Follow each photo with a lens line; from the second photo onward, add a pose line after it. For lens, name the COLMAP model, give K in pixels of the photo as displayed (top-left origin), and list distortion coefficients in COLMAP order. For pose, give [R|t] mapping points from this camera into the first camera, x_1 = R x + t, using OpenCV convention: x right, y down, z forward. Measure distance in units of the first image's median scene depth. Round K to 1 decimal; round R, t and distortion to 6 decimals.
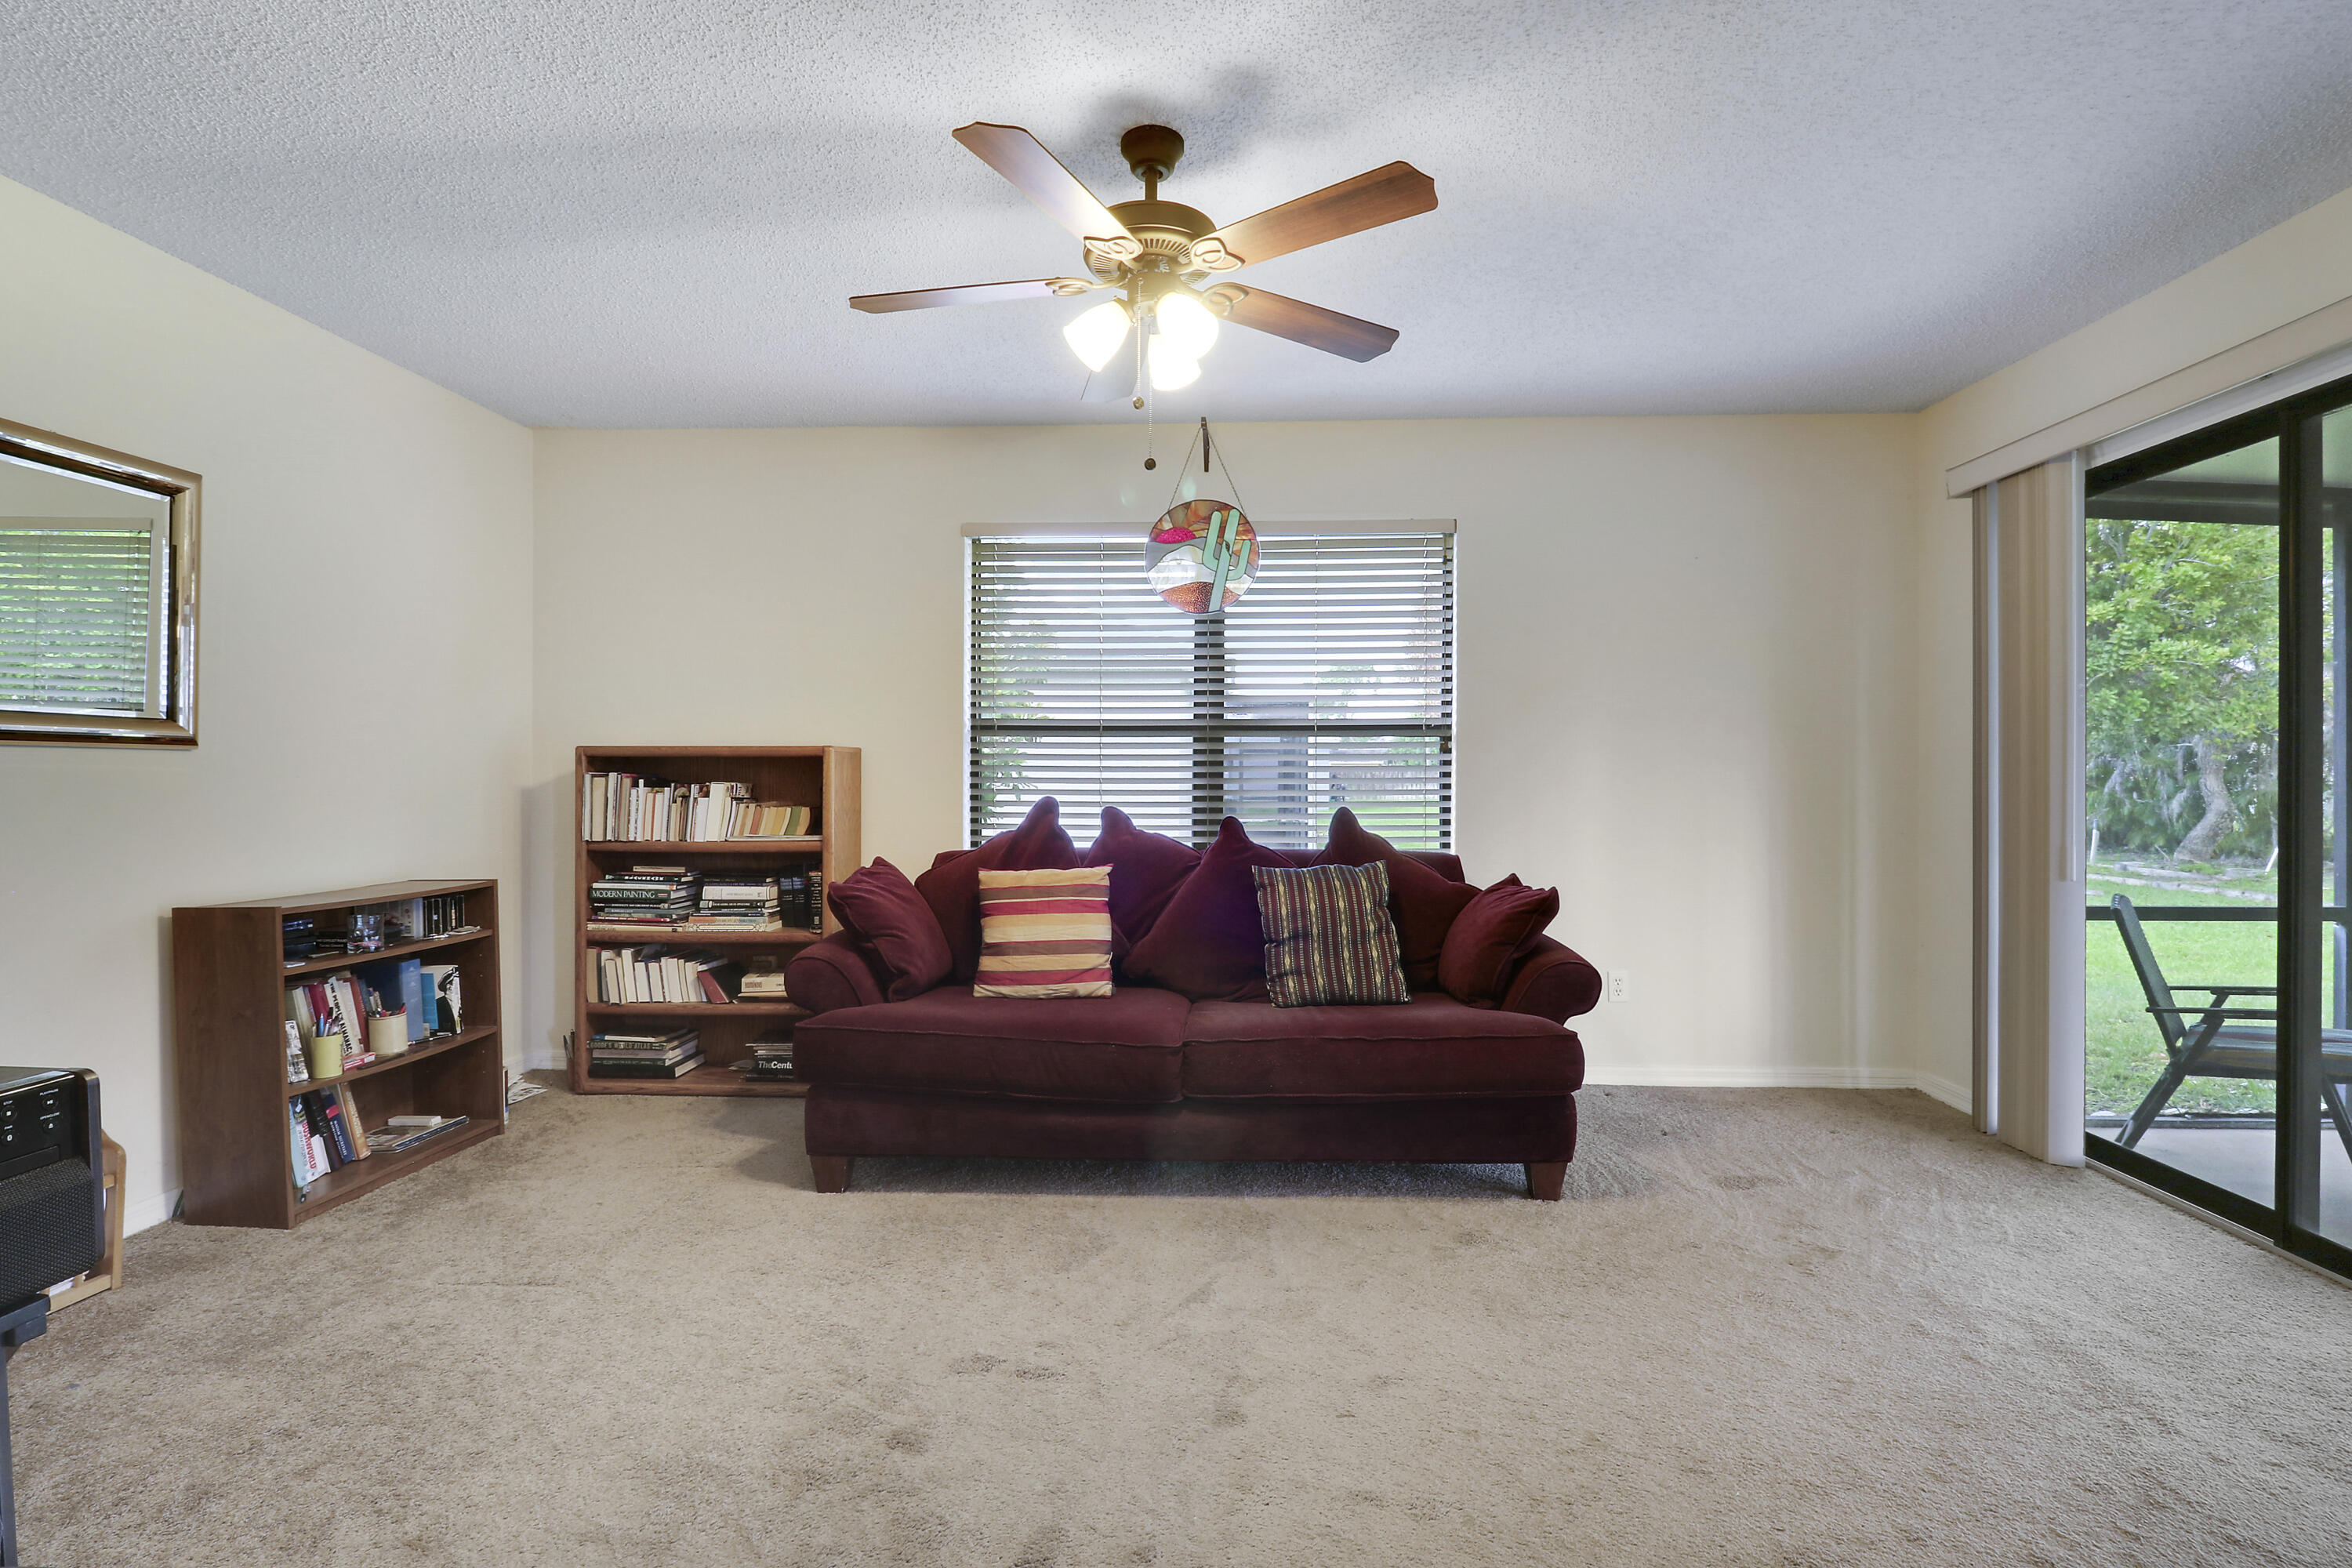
lens RADIAL K [[1110.6, 0, 1187.9], [0, 1110.6, 774.2], [0, 0, 1]] dist [-0.002393, -0.000612]
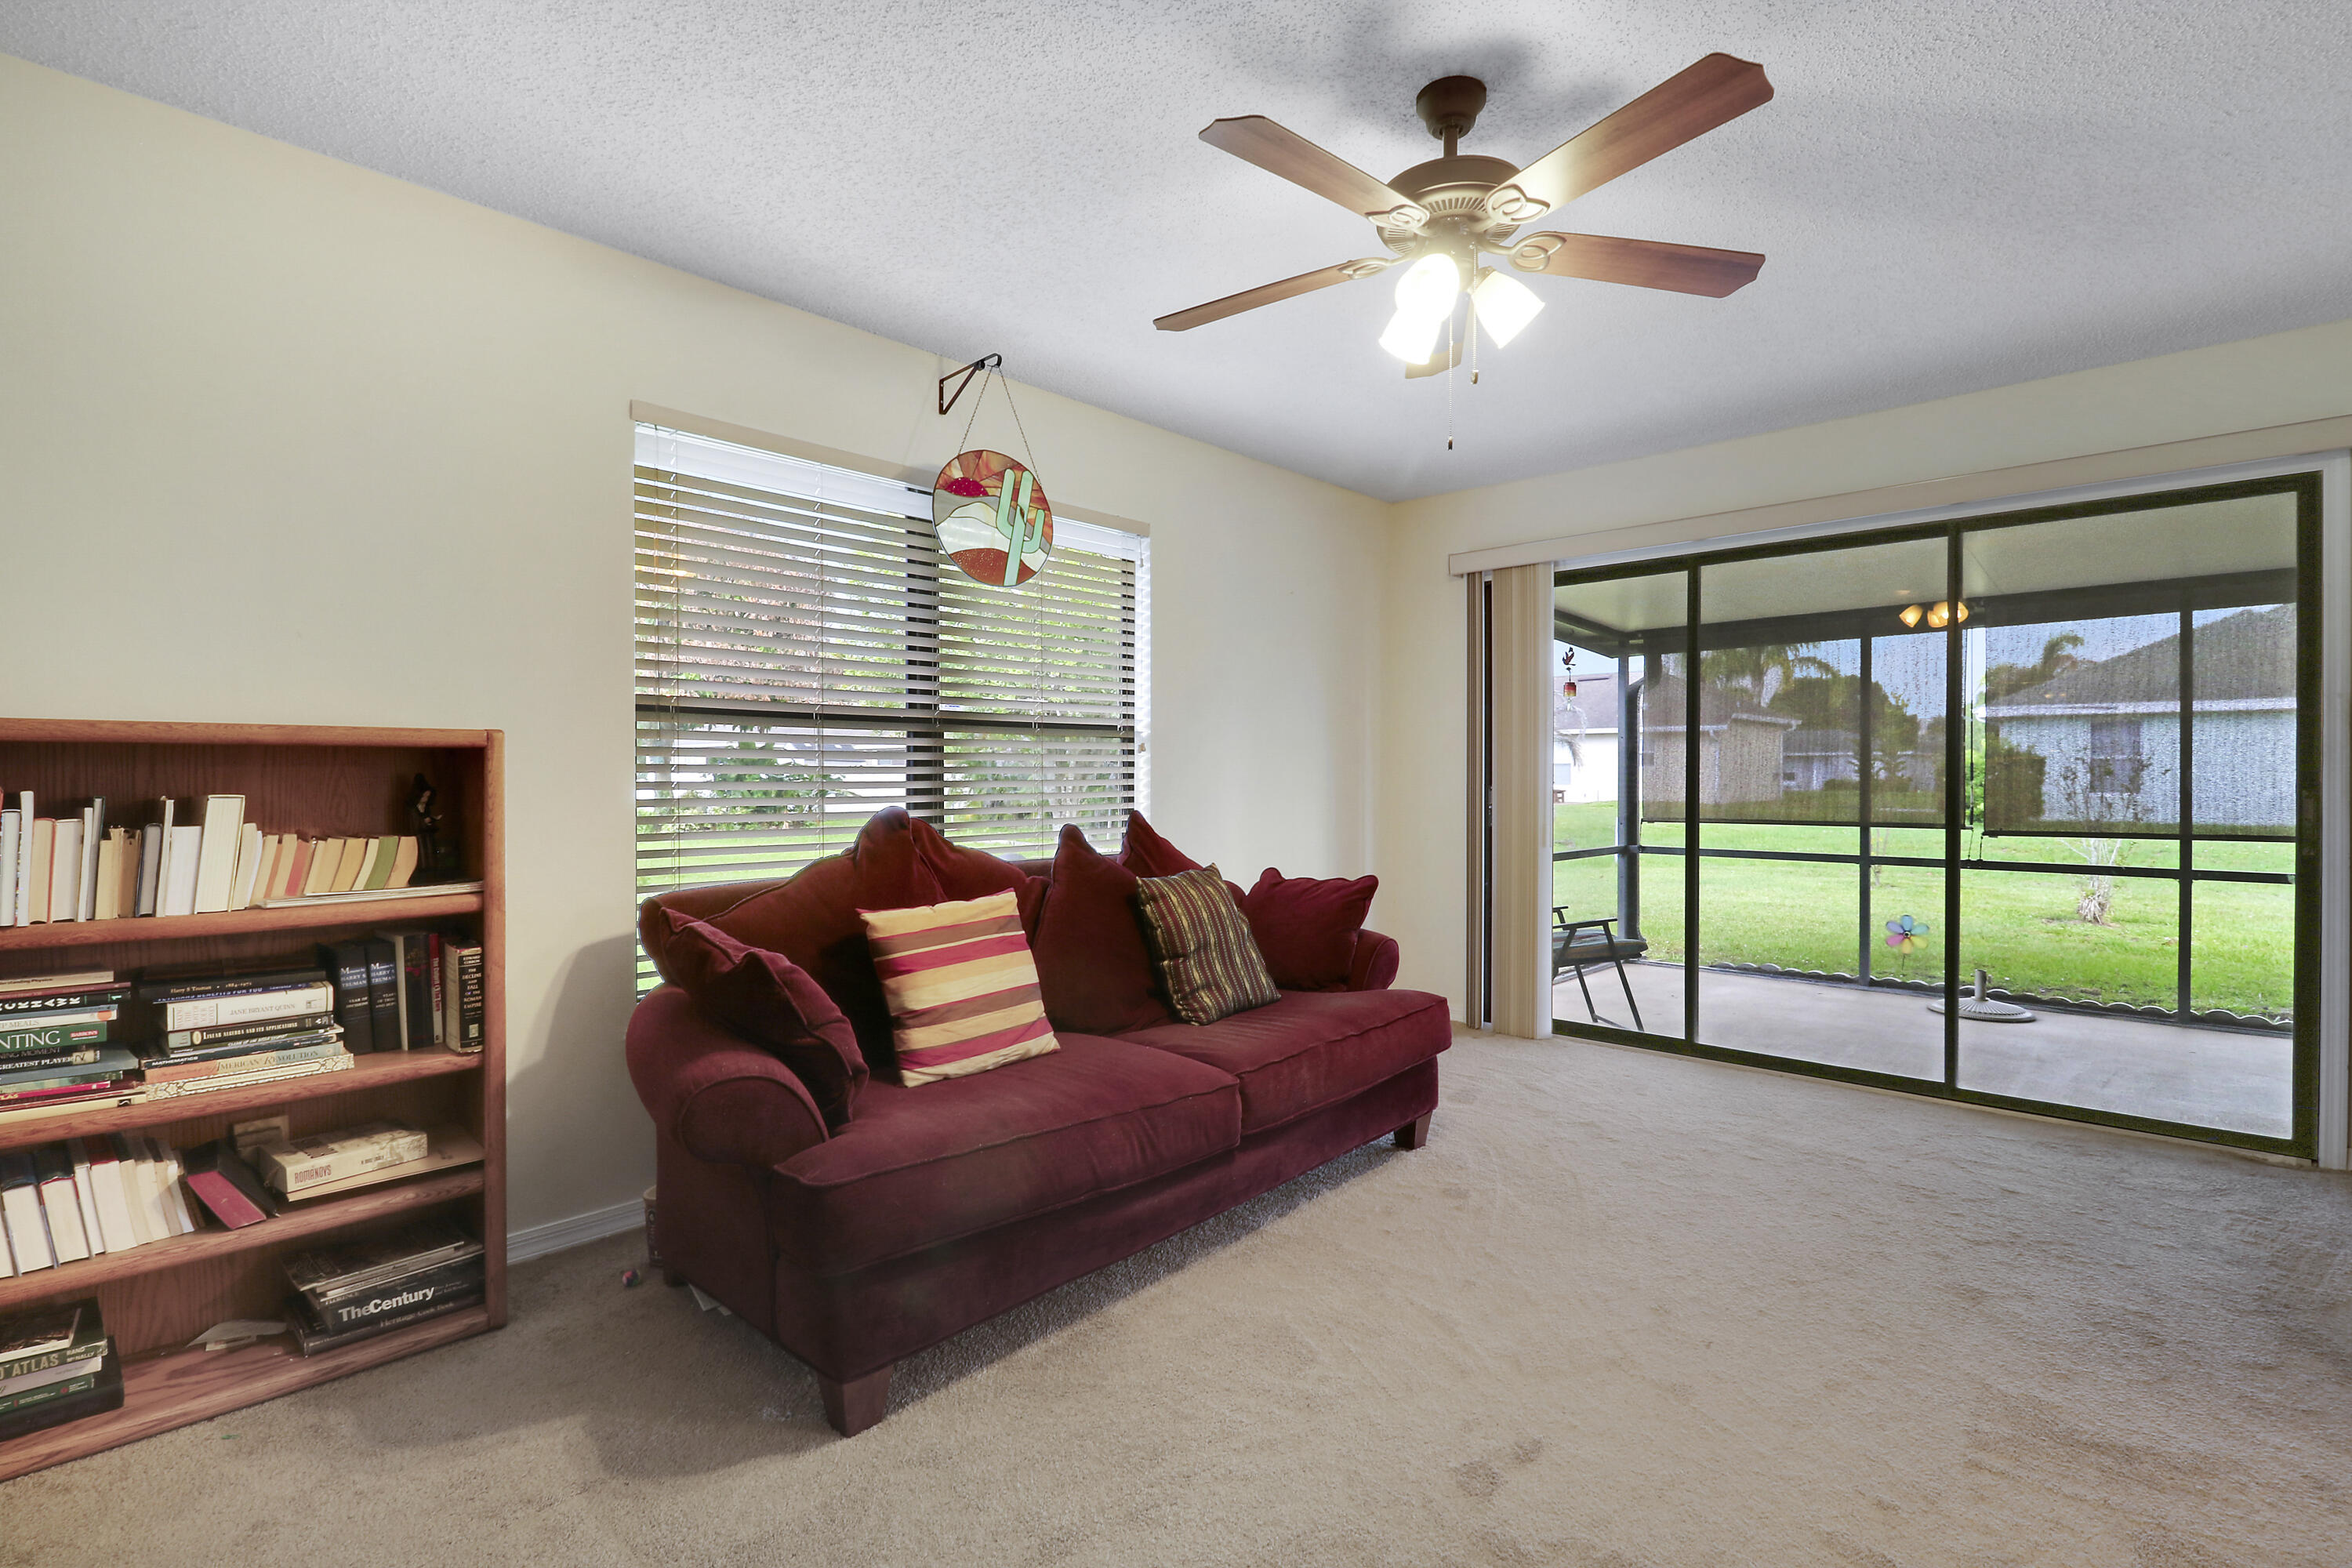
lens RADIAL K [[1097.1, 0, 1176.0], [0, 1097.1, 784.0], [0, 0, 1]] dist [0.013766, -0.021452]
pose [[0.643080, -0.007930, 0.765758, -0.543943], [-0.001193, 0.999935, 0.011358, -0.004055], [-0.765798, -0.008217, 0.643029, 0.357669]]
